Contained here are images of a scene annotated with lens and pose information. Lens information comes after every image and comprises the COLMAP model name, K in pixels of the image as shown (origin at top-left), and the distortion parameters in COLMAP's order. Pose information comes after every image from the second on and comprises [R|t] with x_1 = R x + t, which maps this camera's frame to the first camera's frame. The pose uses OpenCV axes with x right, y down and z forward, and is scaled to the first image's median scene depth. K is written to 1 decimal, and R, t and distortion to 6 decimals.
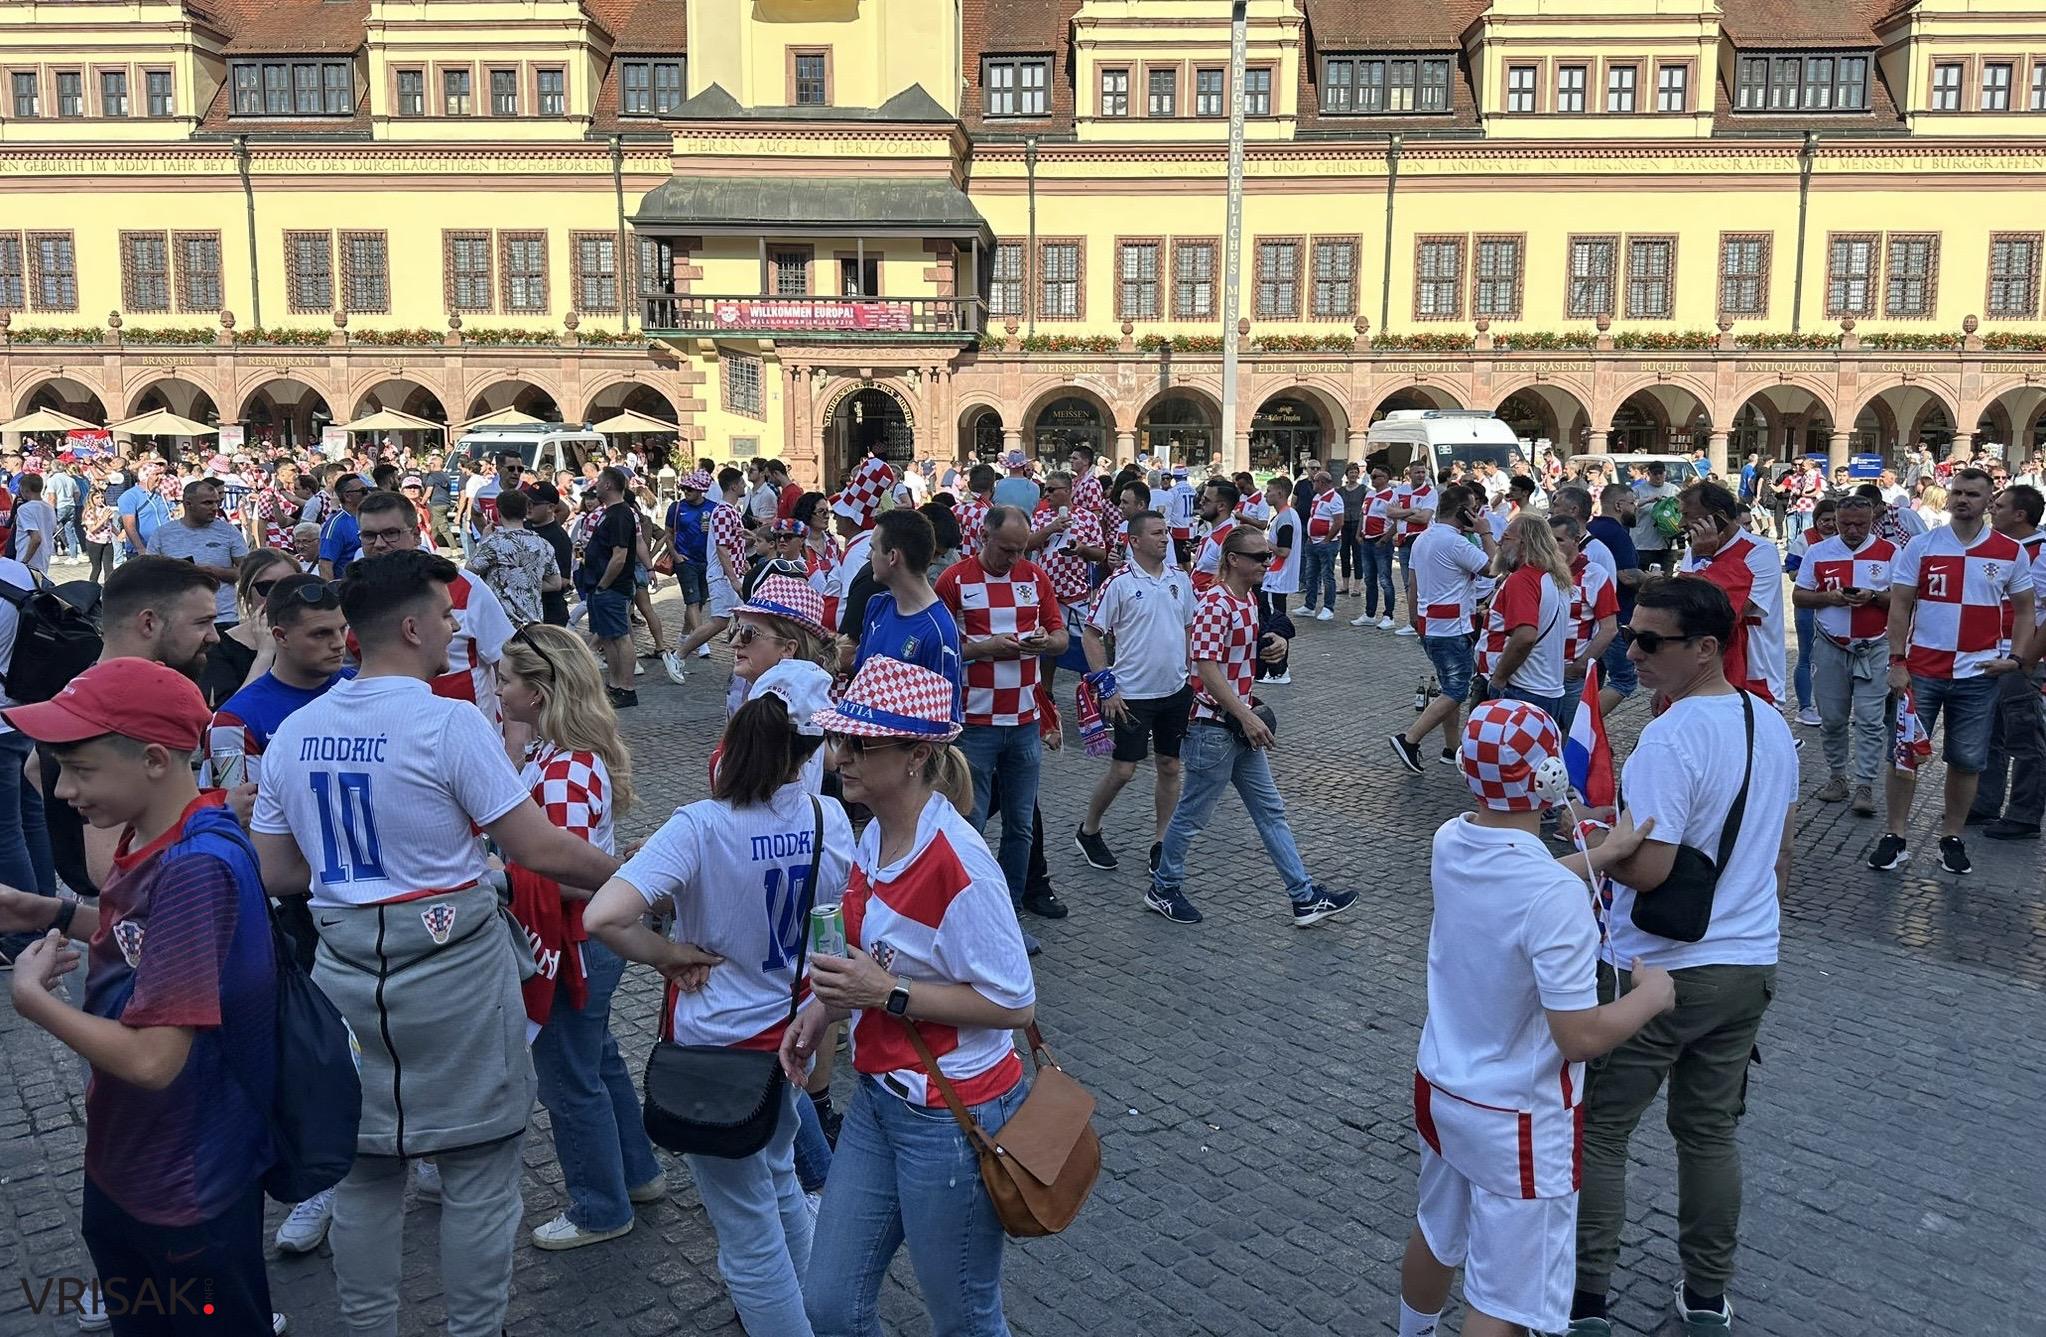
lens RADIAL K [[1721.2, 0, 1023.0], [0, 1721.2, 668.5], [0, 0, 1]] dist [0.026928, -0.004138]
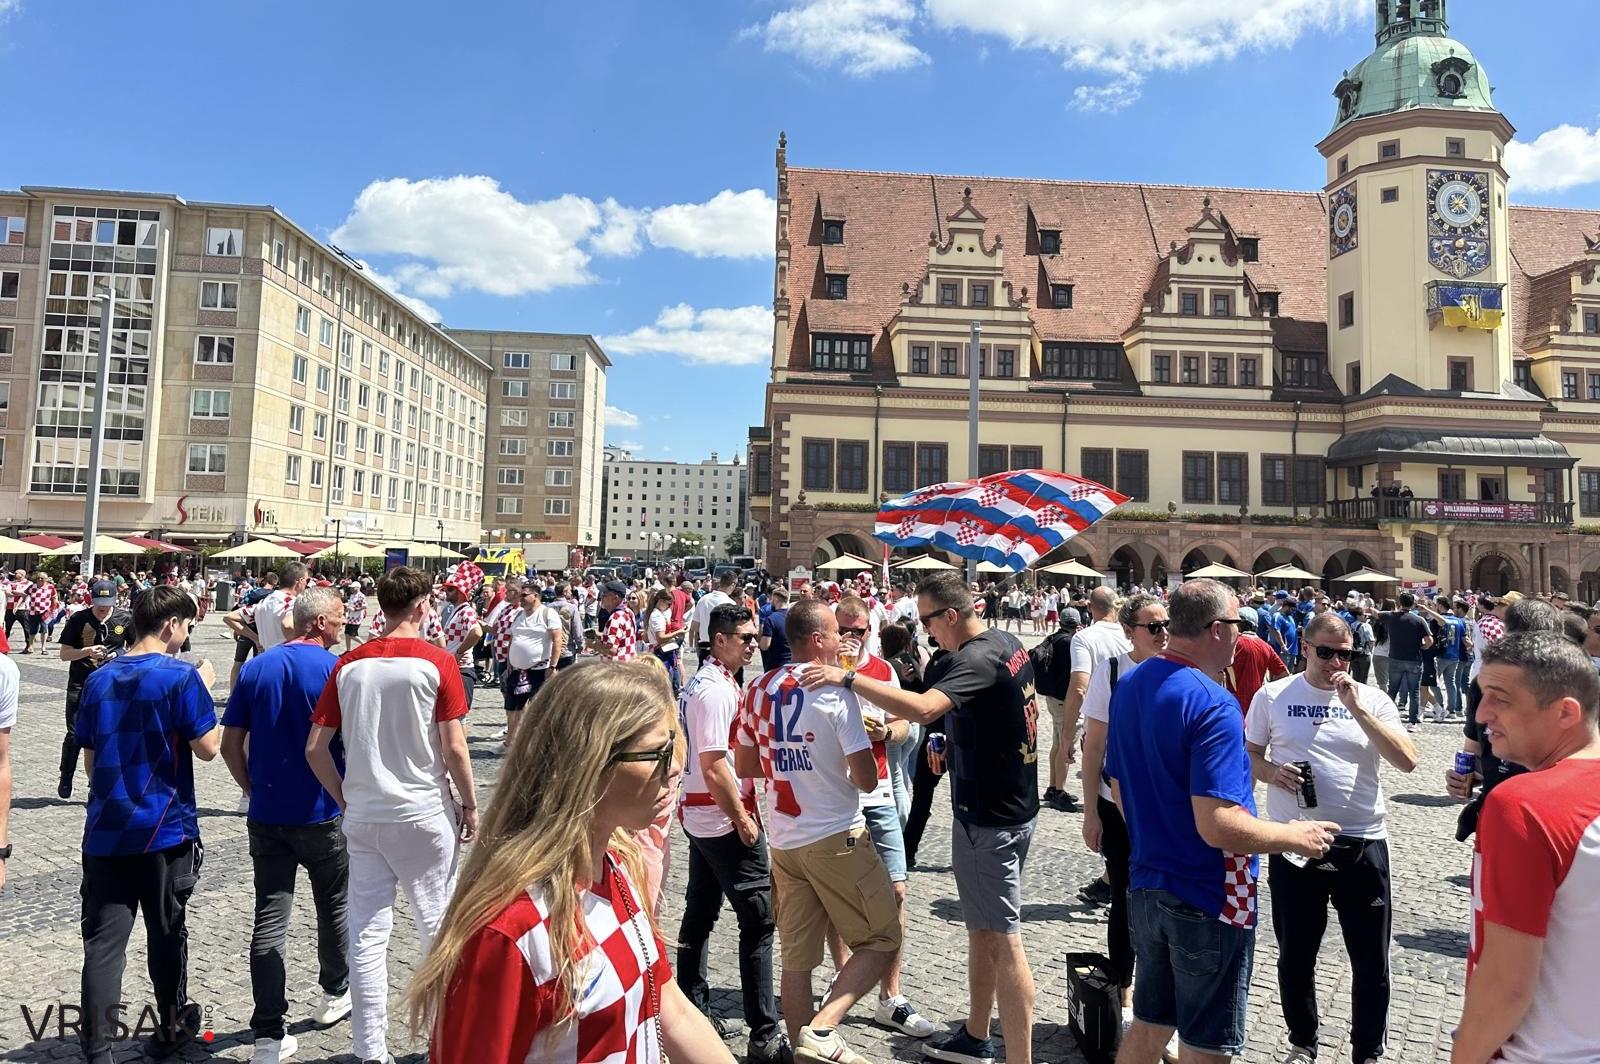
lens RADIAL K [[1082.1, 0, 800.0], [0, 1082.1, 532.0], [0, 0, 1]] dist [-0.000722, -0.039795]
pose [[0.991643, 0.023316, 0.126887, -0.810609], [-0.003120, 0.987579, -0.157094, -0.020150], [-0.128973, 0.155386, 0.979398, 0.071171]]
